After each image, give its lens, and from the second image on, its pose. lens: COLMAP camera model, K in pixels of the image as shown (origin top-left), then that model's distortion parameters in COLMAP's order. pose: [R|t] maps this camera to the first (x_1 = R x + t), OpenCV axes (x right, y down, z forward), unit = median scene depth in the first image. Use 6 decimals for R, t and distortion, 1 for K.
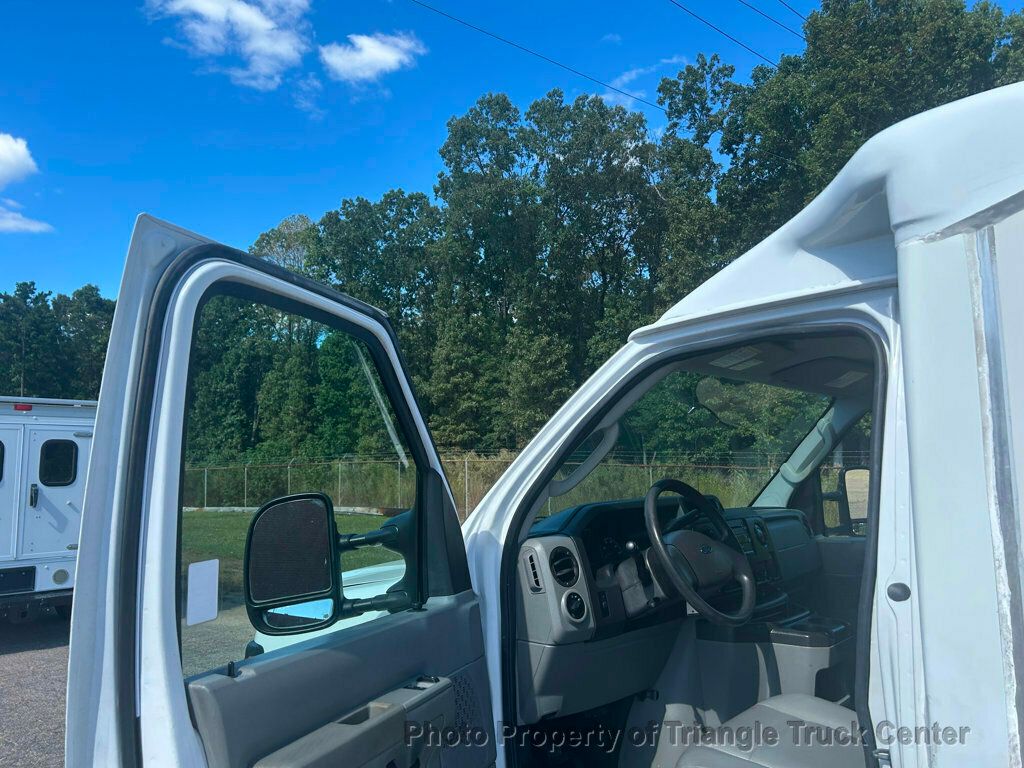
lens RADIAL K [[766.4, 0, 514.8], [0, 766.4, 374.0], [0, 0, 1]] dist [0.051011, -0.067677]
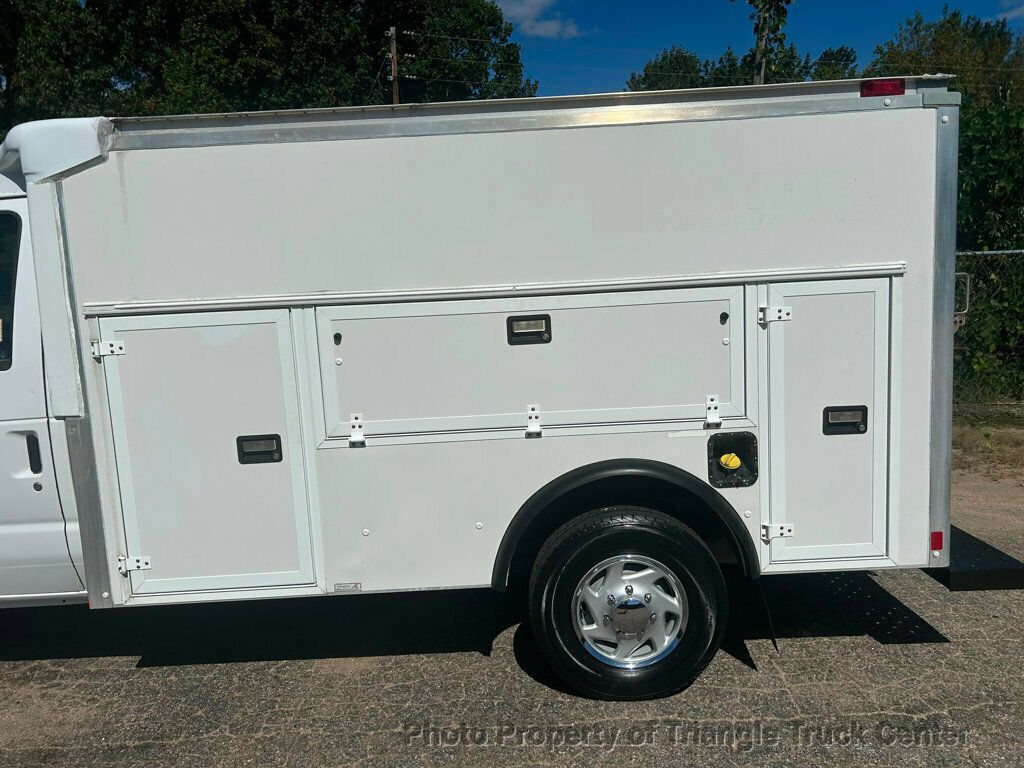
lens RADIAL K [[772.6, 0, 513.3], [0, 772.6, 389.8], [0, 0, 1]] dist [0.052591, -0.061386]
pose [[0.750399, -0.107871, 0.652124, 0.010776], [-0.042955, 0.976550, 0.210964, -0.072392], [-0.659588, -0.186319, 0.728168, -1.009341]]
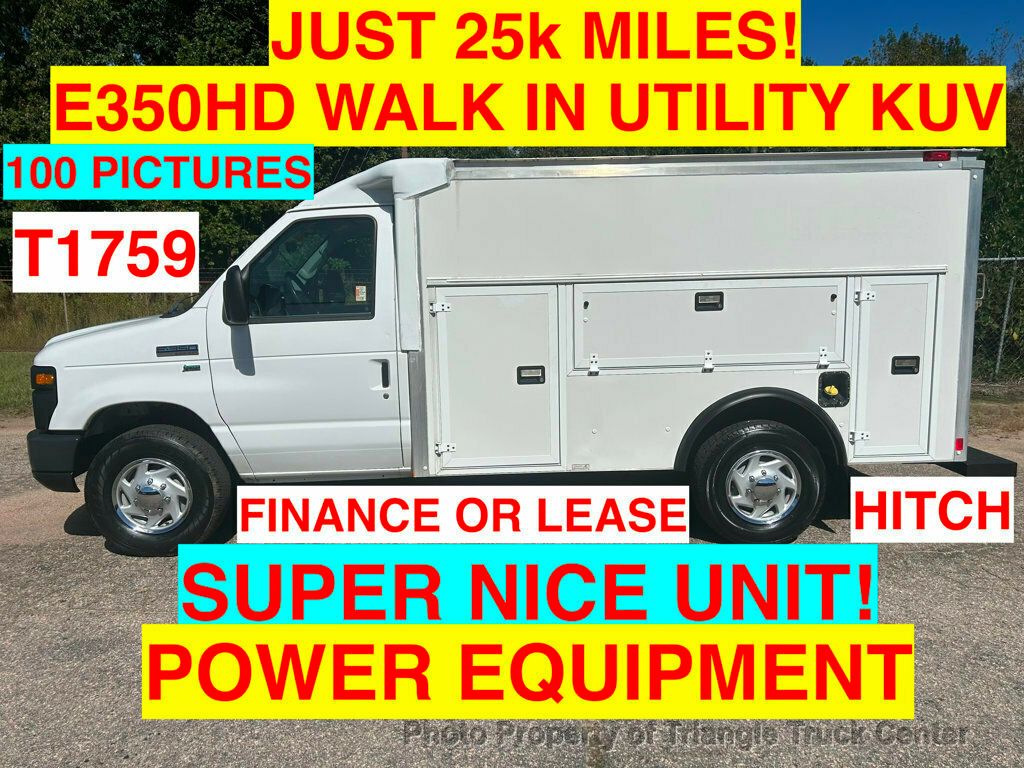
lens RADIAL K [[772.7, 0, 508.0], [0, 772.7, 384.8], [0, 0, 1]] dist [0.050609, -0.063953]
pose [[0.724345, -0.095022, 0.682858, -0.958679], [-0.074250, 0.973944, 0.214288, -0.082684], [-0.685428, -0.205921, 0.698416, -1.171981]]
